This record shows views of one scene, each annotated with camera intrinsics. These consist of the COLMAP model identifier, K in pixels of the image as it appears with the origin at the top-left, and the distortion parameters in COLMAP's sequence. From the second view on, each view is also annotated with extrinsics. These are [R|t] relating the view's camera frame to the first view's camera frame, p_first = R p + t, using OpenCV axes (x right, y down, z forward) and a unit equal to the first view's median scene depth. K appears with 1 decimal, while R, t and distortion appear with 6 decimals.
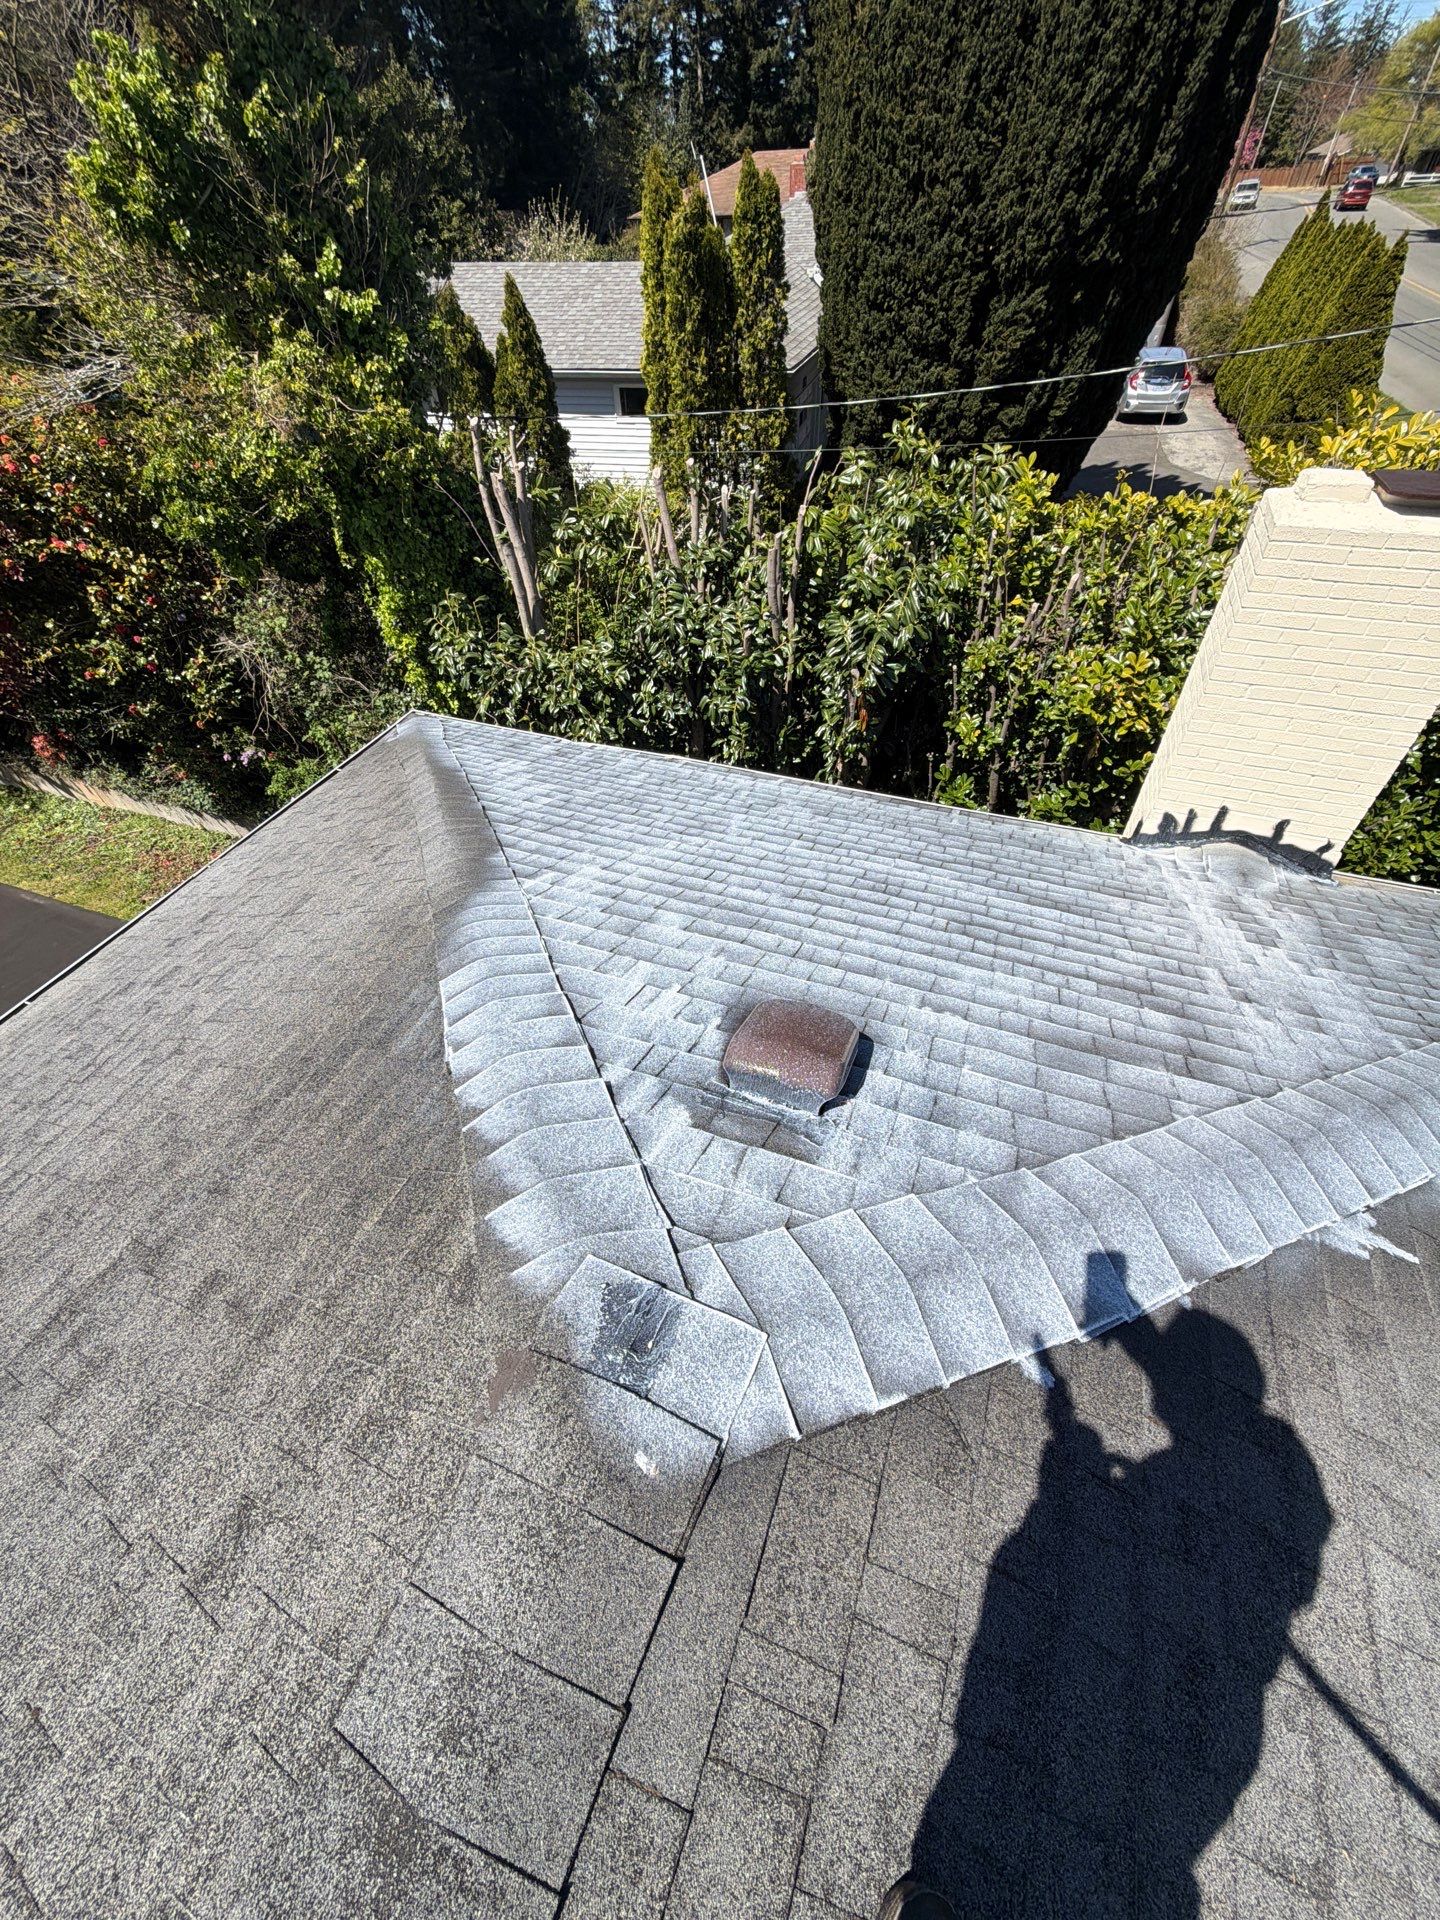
lens RADIAL K [[761.9, 0, 720.0], [0, 761.9, 960.0], [0, 0, 1]] dist [0.000662, -0.000222]
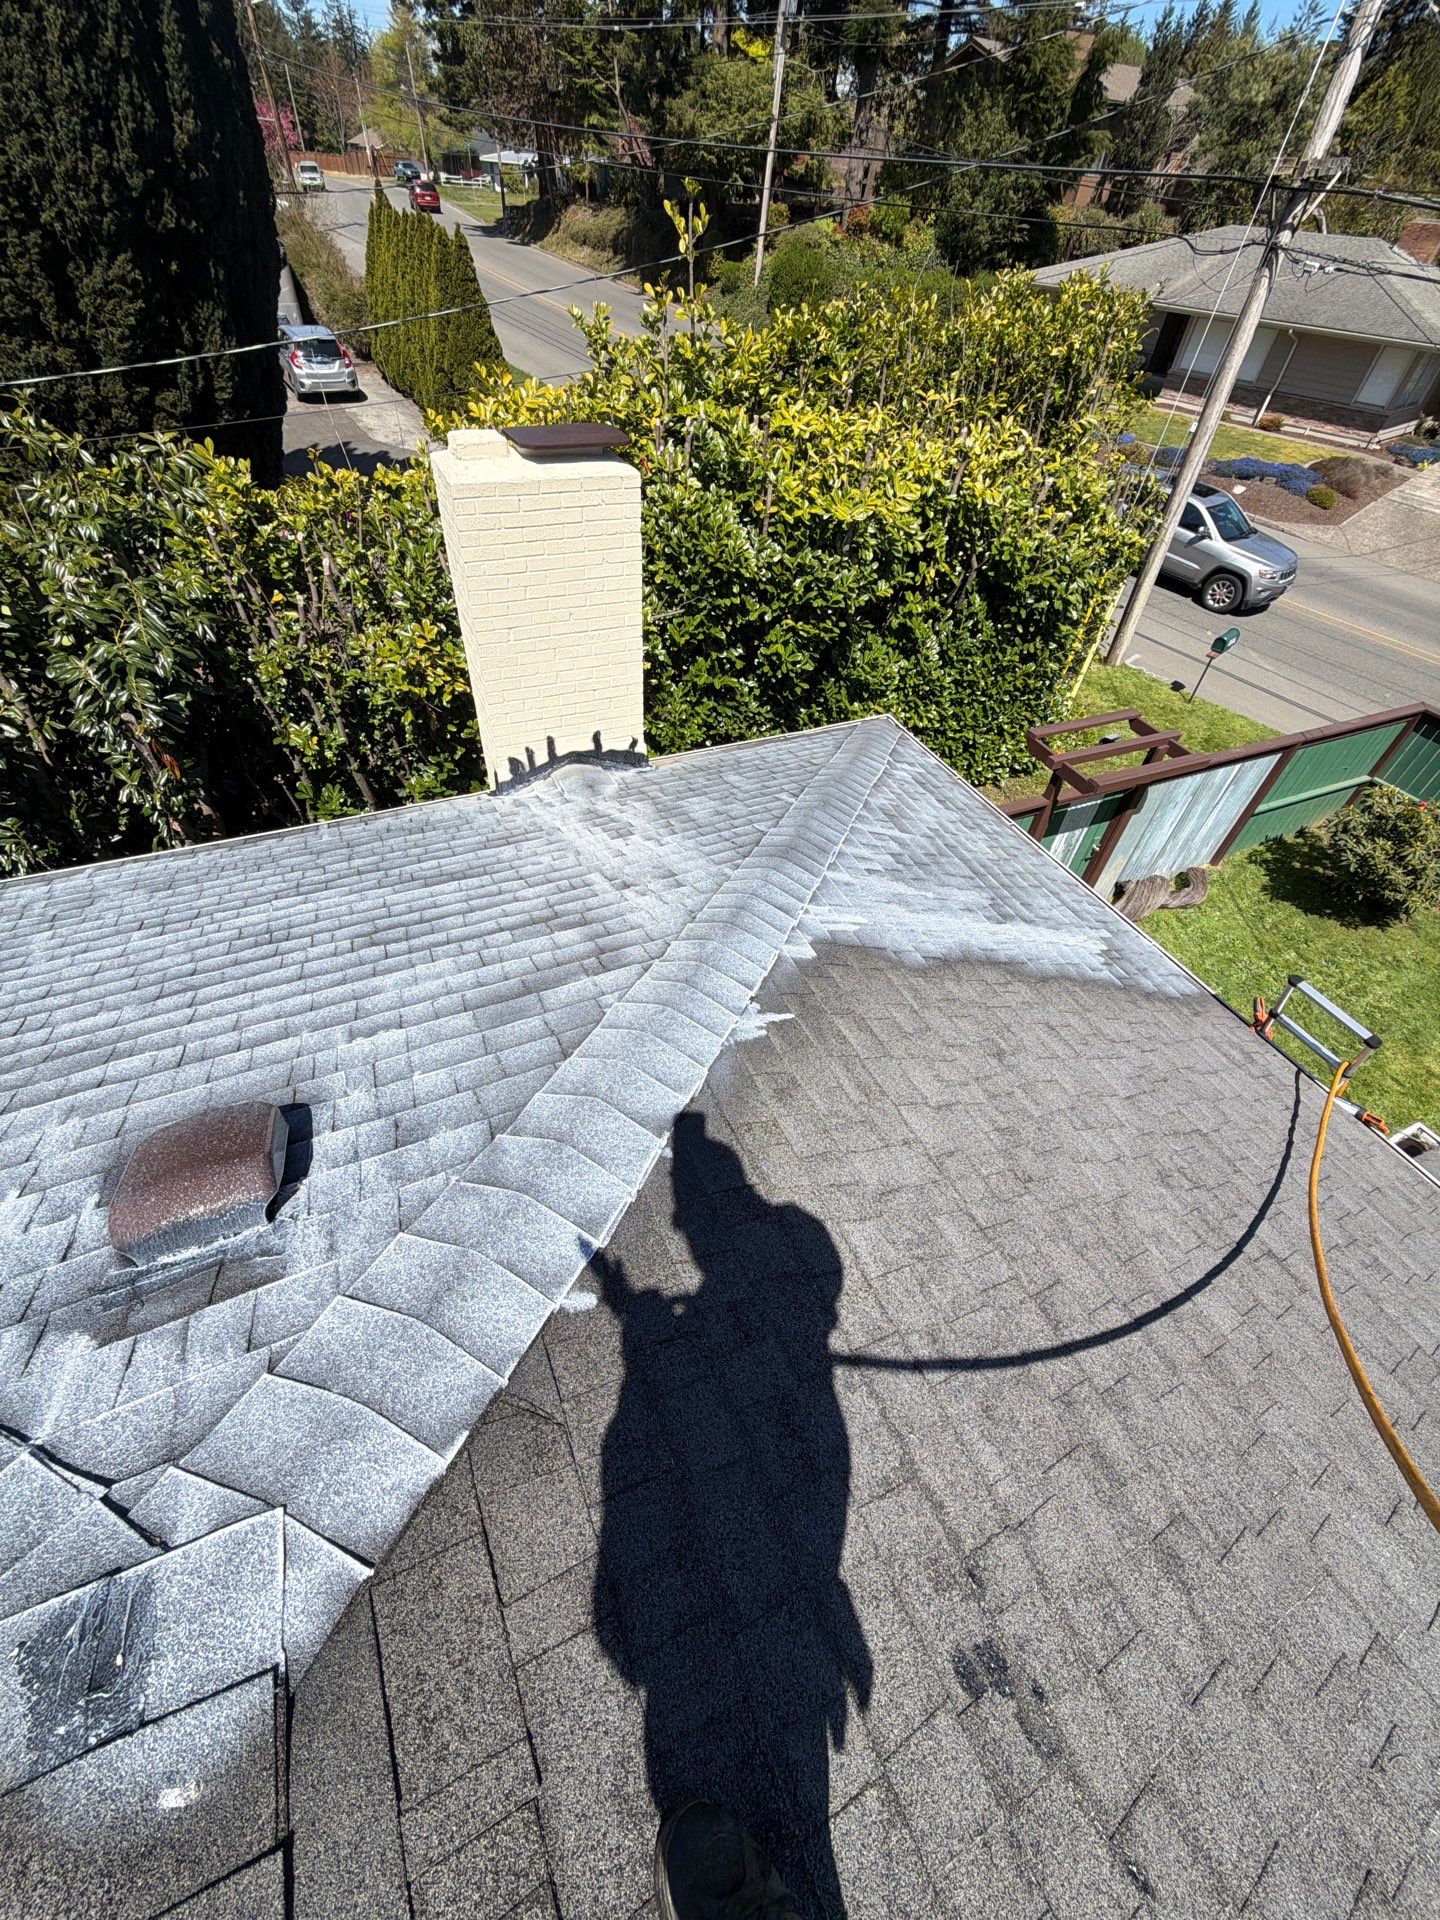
lens RADIAL K [[761.9, 0, 720.0], [0, 761.9, 960.0], [0, 0, 1]] dist [0.000662, -0.000222]
pose [[0.687010, -0.461327, 0.561421, 0.032275], [0.452125, 0.876230, 0.166746, 0.008036], [-0.568859, 0.139276, 0.810557, -0.003385]]
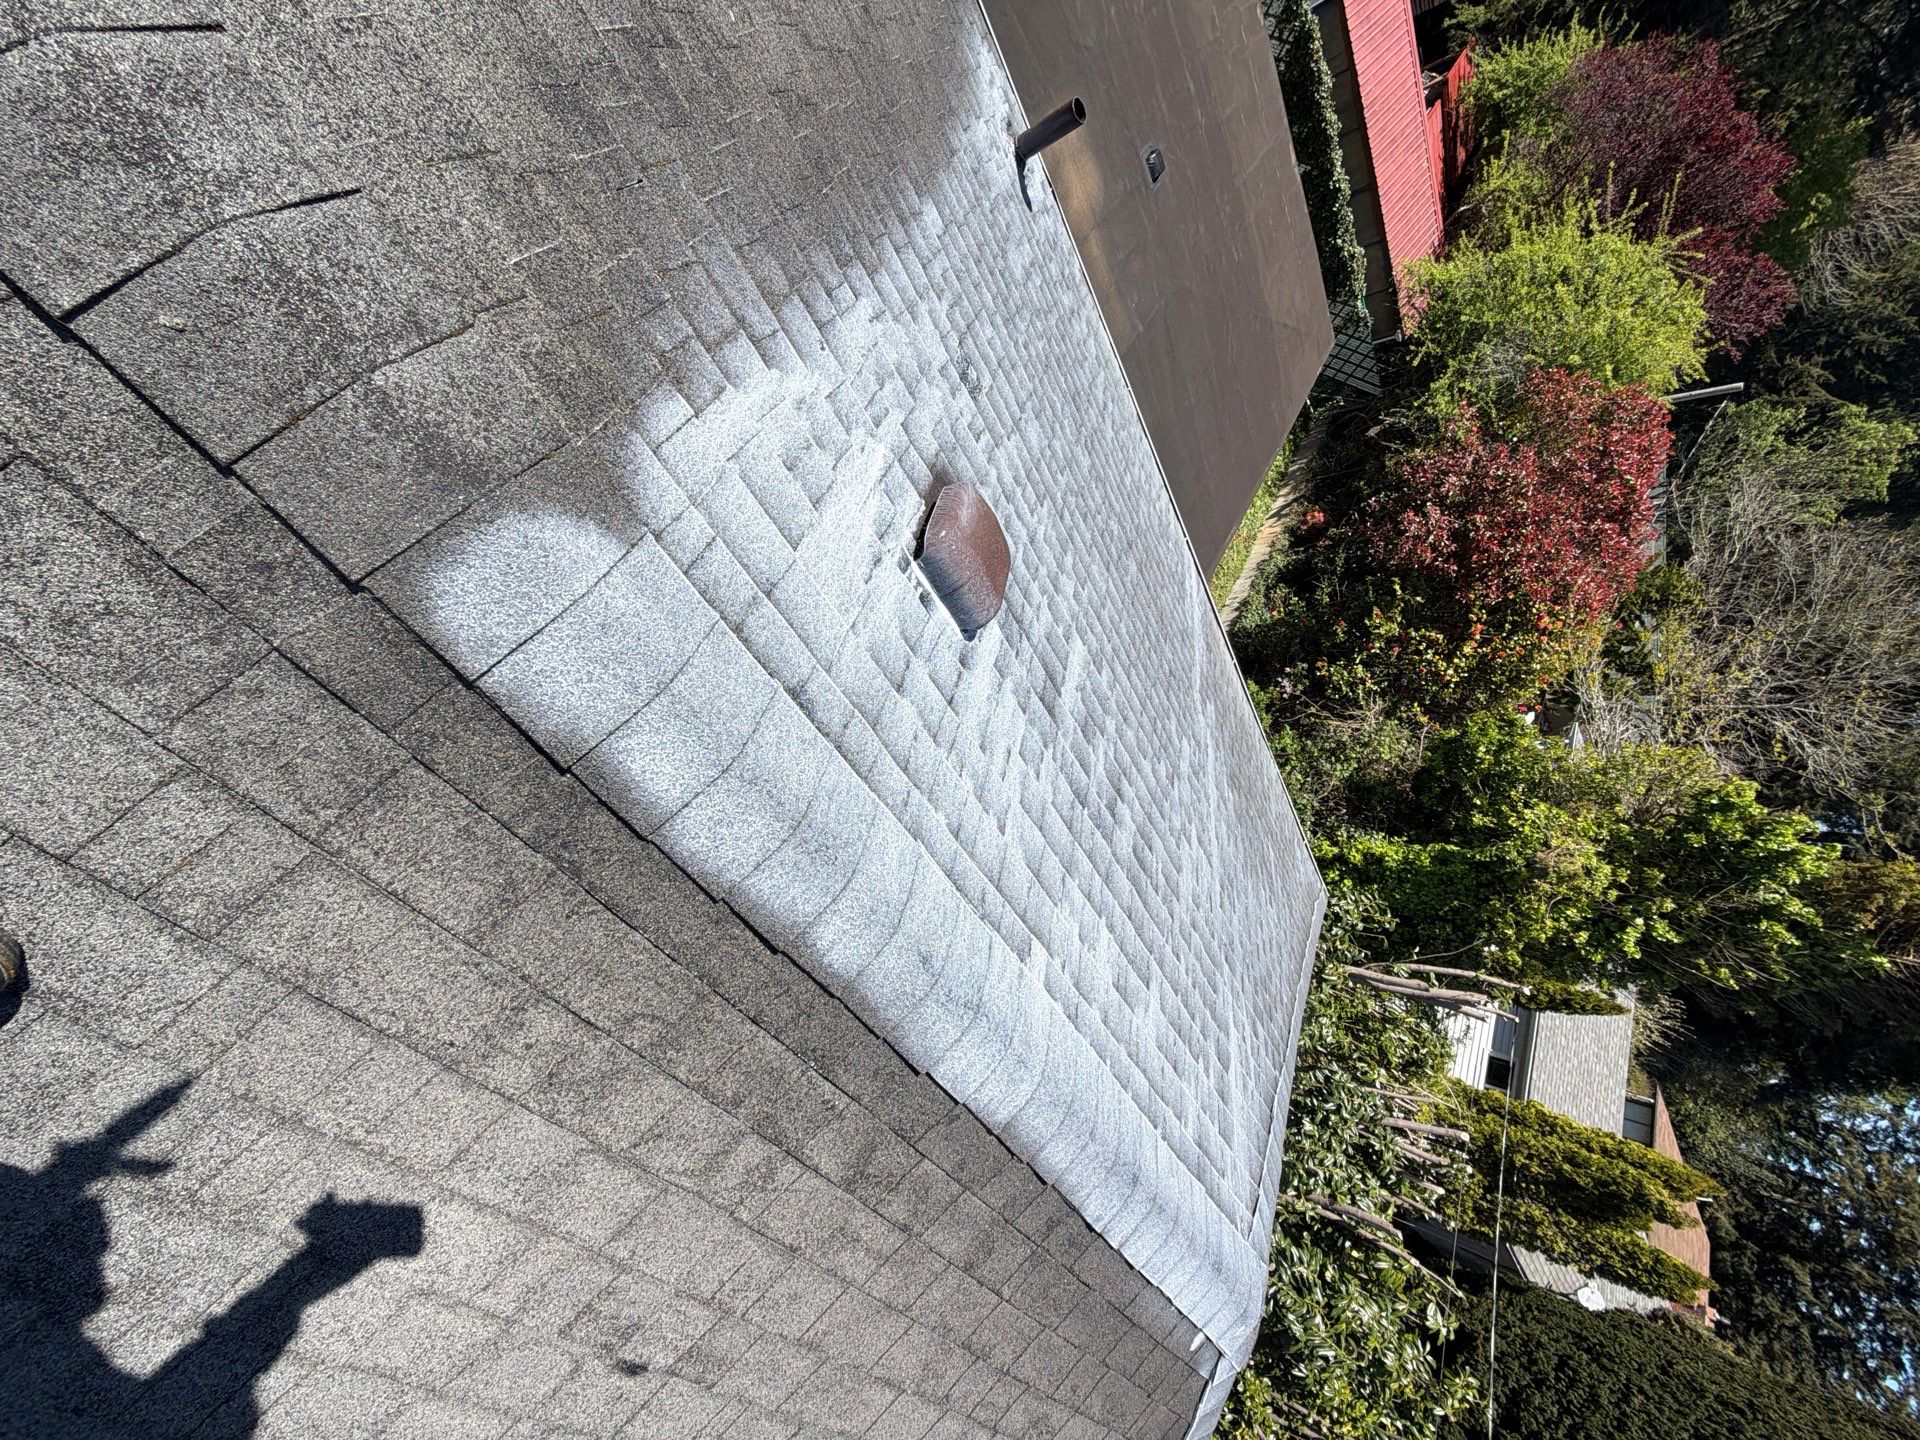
lens RADIAL K [[755.0, 0, 962.8], [0, 755.0, 723.1], [0, 0, 1]] dist [-0.000965, -0.000670]
pose [[-0.322485, 0.914972, -0.242549, -0.141295], [-0.944648, -0.327422, 0.020831, 0.297102], [-0.060356, 0.235841, 0.969915, -0.252369]]
